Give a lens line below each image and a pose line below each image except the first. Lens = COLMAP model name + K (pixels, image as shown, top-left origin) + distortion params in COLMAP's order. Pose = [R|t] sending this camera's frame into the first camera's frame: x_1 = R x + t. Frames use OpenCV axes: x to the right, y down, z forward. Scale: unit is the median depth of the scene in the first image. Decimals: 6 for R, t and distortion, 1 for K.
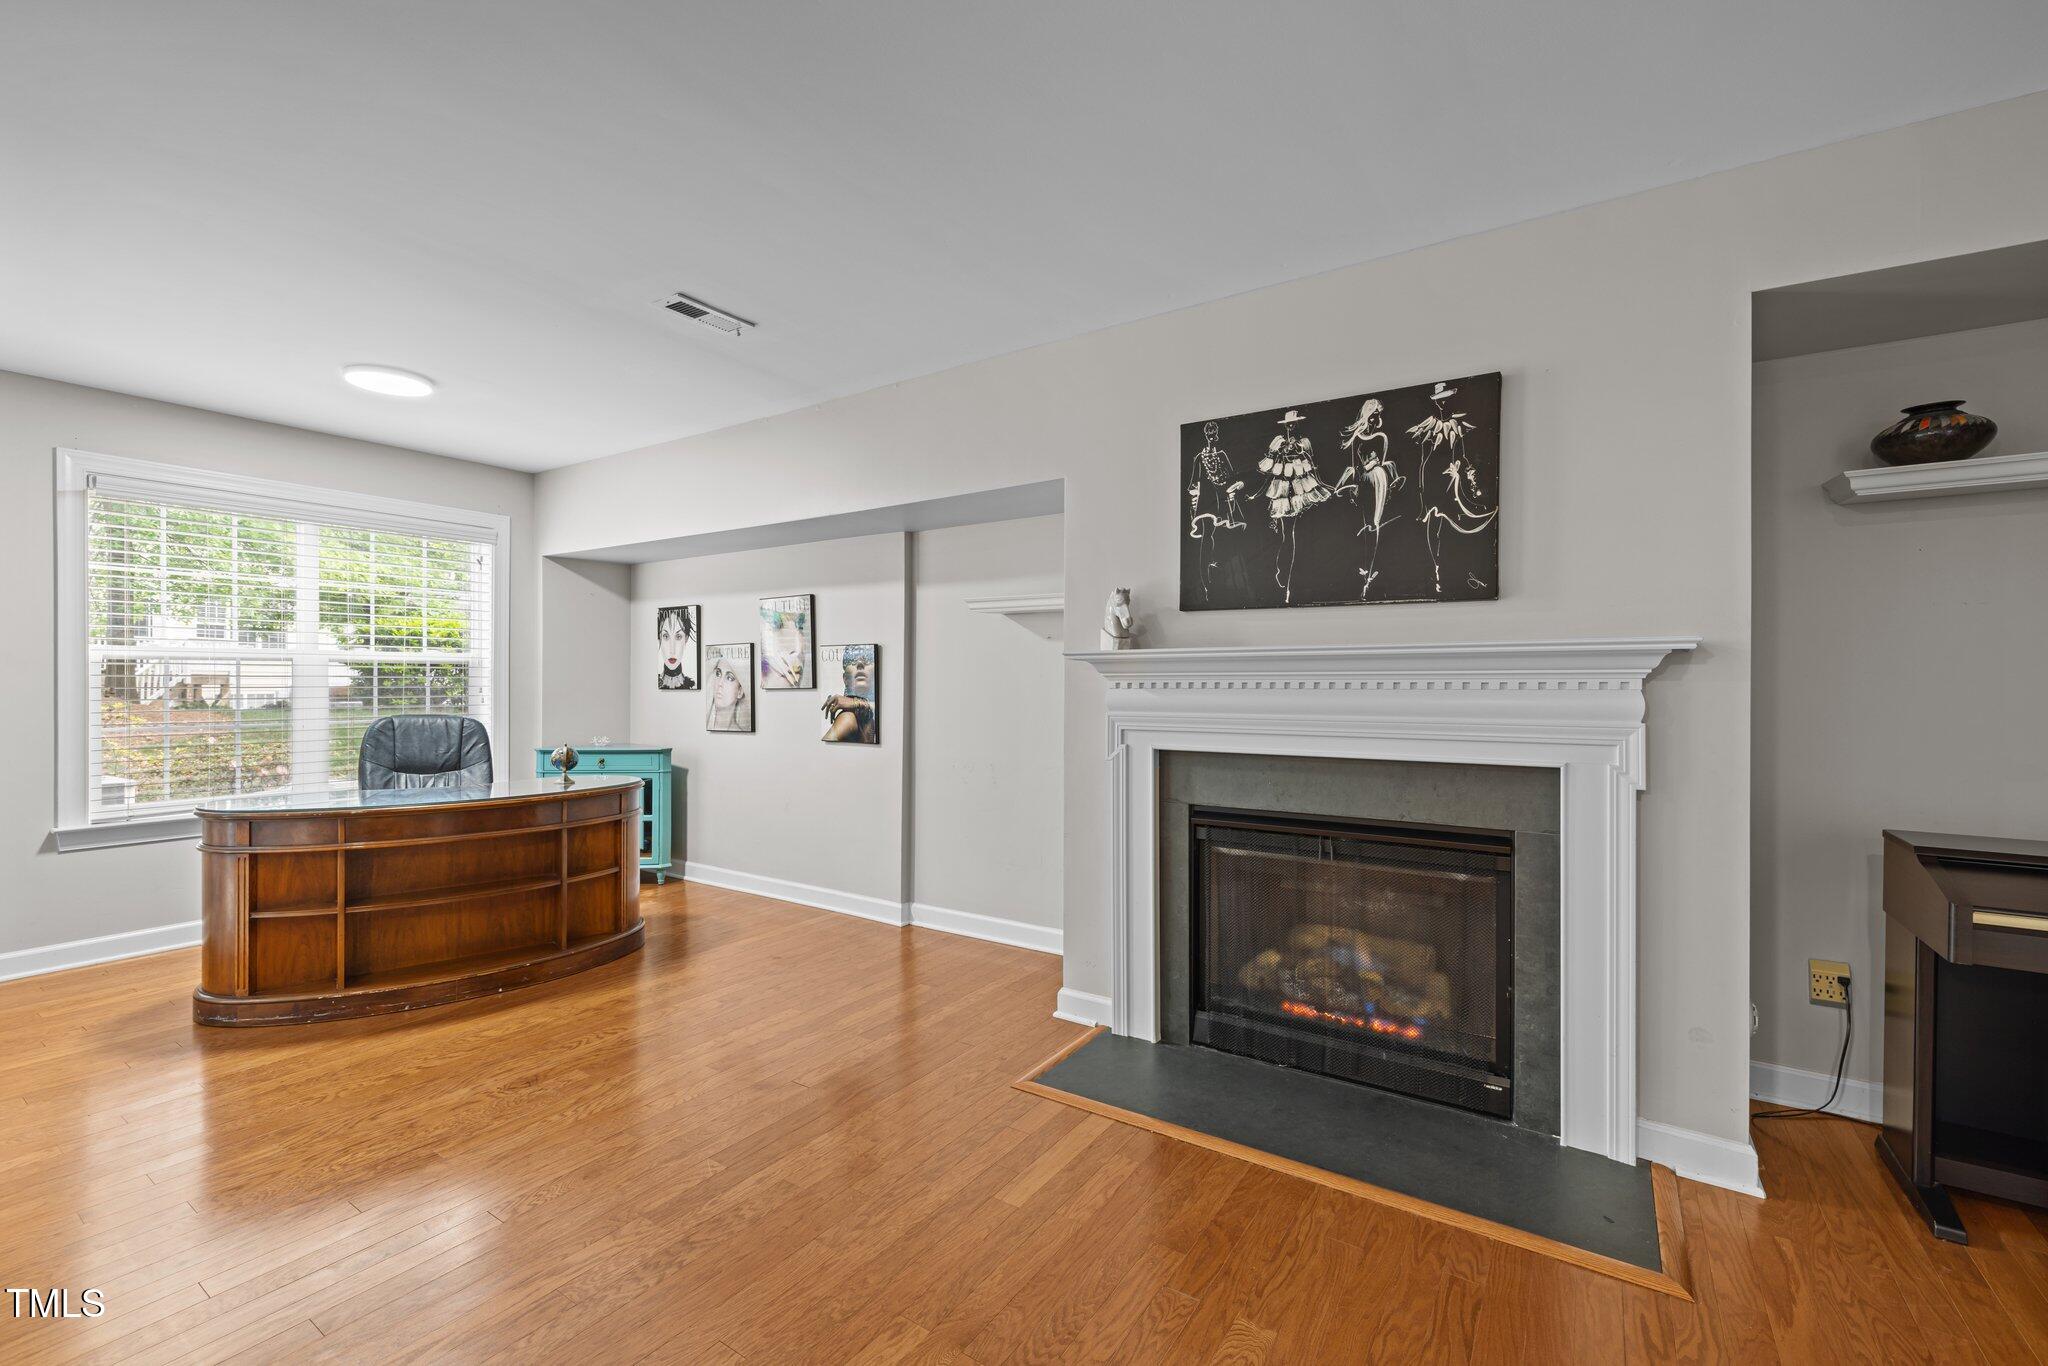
lens RADIAL K [[861.6, 0, 1024.0], [0, 861.6, 683.0], [0, 0, 1]] dist [-0.001591, -0.000194]
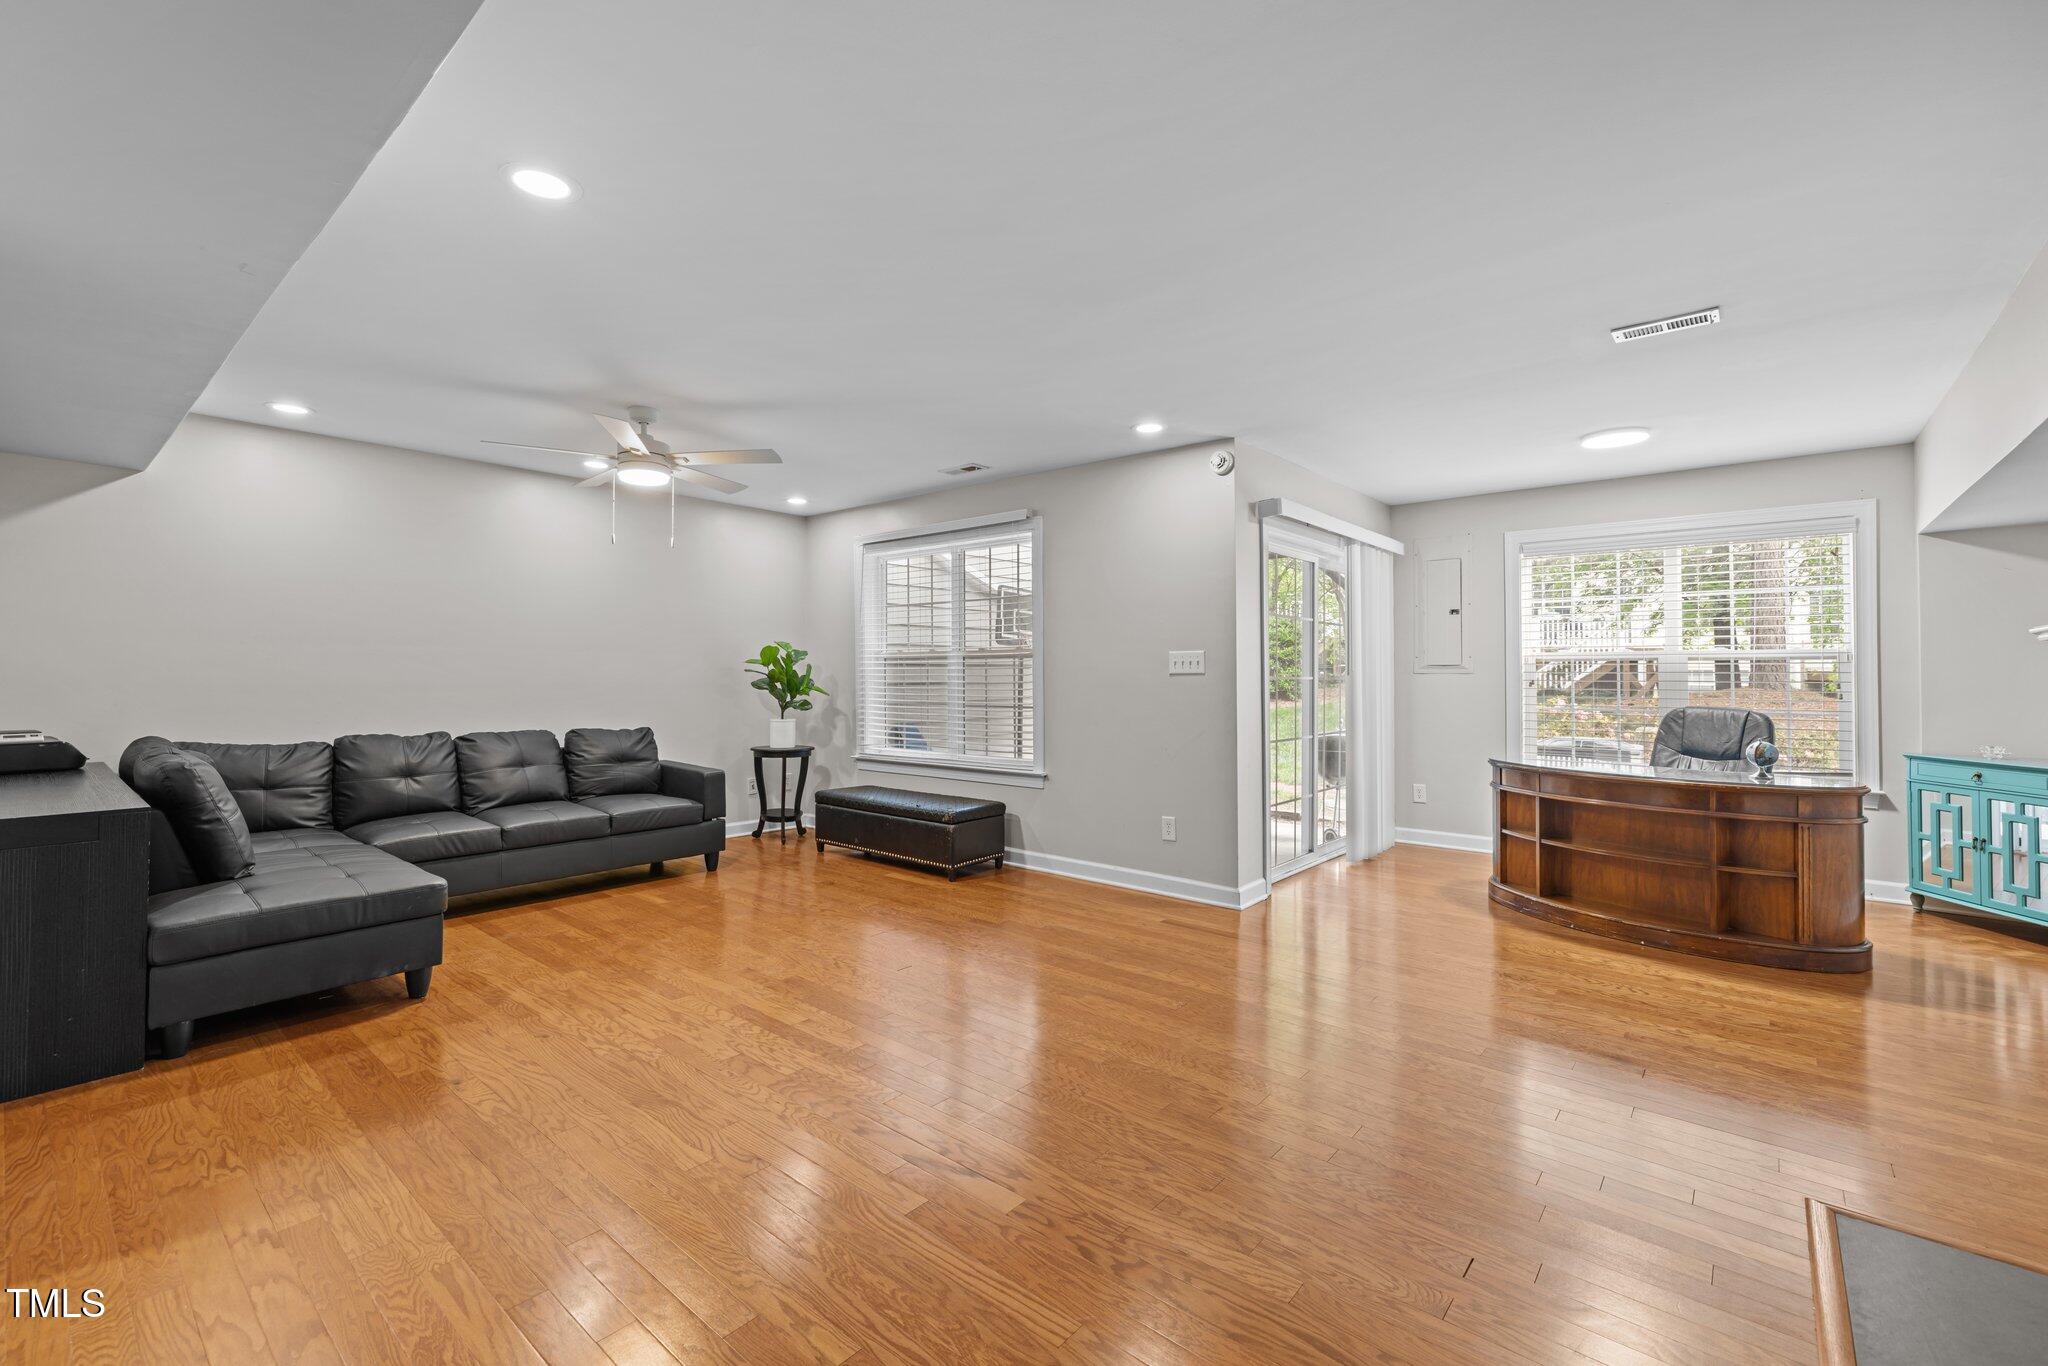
lens RADIAL K [[861.6, 0, 1024.0], [0, 861.6, 683.0], [0, 0, 1]] dist [-0.001591, -0.000194]
pose [[-0.106404, 0.008604, -0.994286, 0.593083], [-0.005734, 0.999941, 0.009266, 0.001437], [0.994306, 0.006687, -0.106348, 0.275756]]
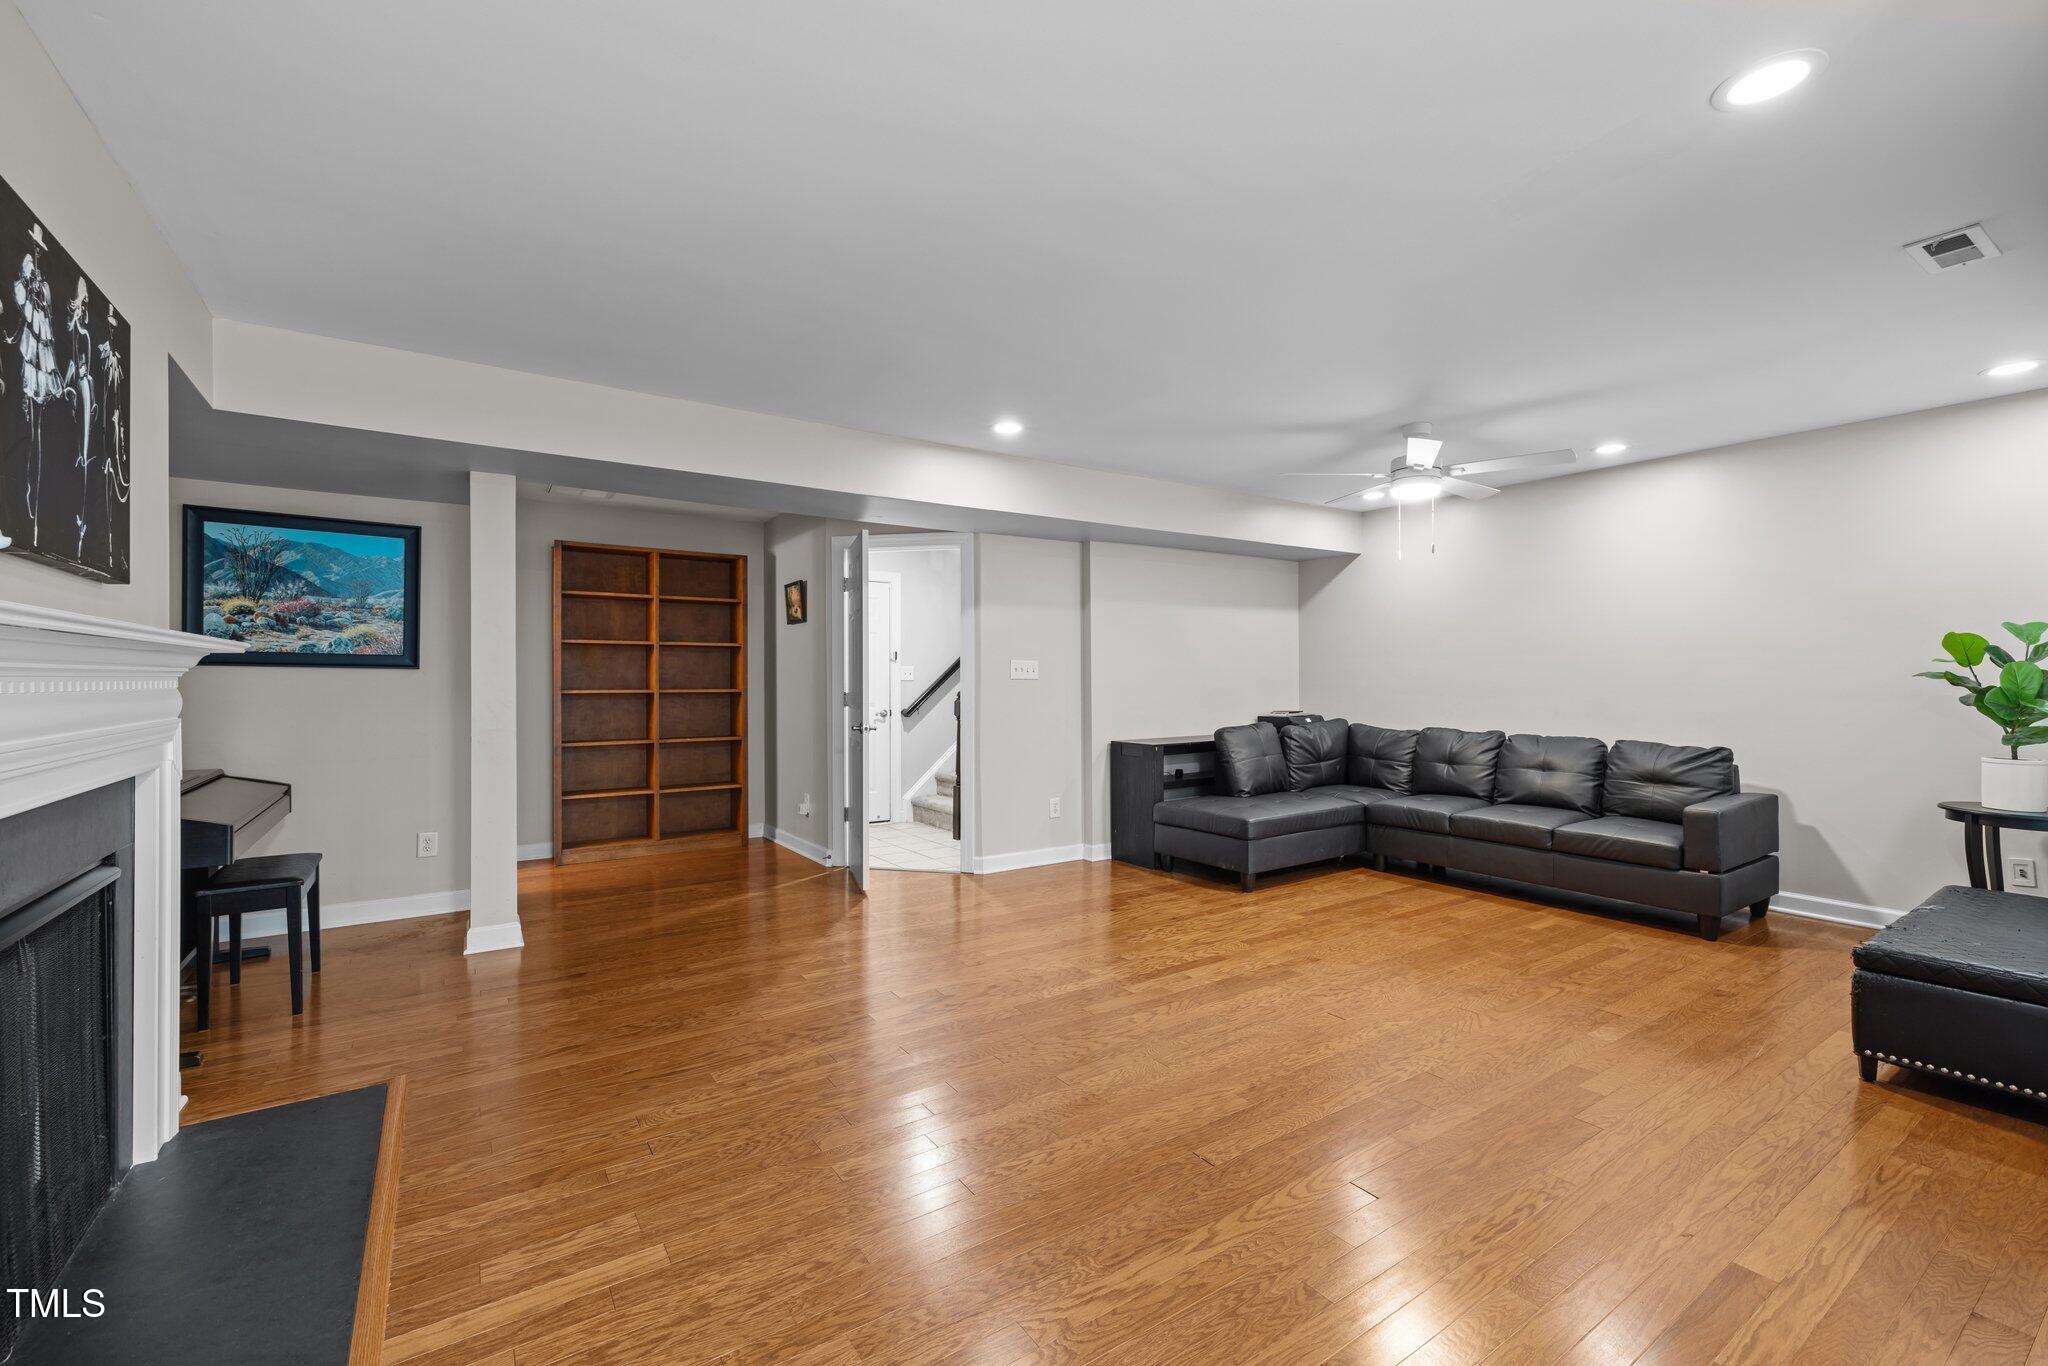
lens RADIAL K [[866.3, 0, 1024.0], [0, 866.3, 683.0], [0, 0, 1]] dist [-0.000809, -0.000142]
pose [[-0.927787, -0.002000, 0.373104, -0.397398], [0.001252, 0.999963, 0.008473, -0.003647], [-0.373107, 0.008328, -0.927751, 0.951154]]
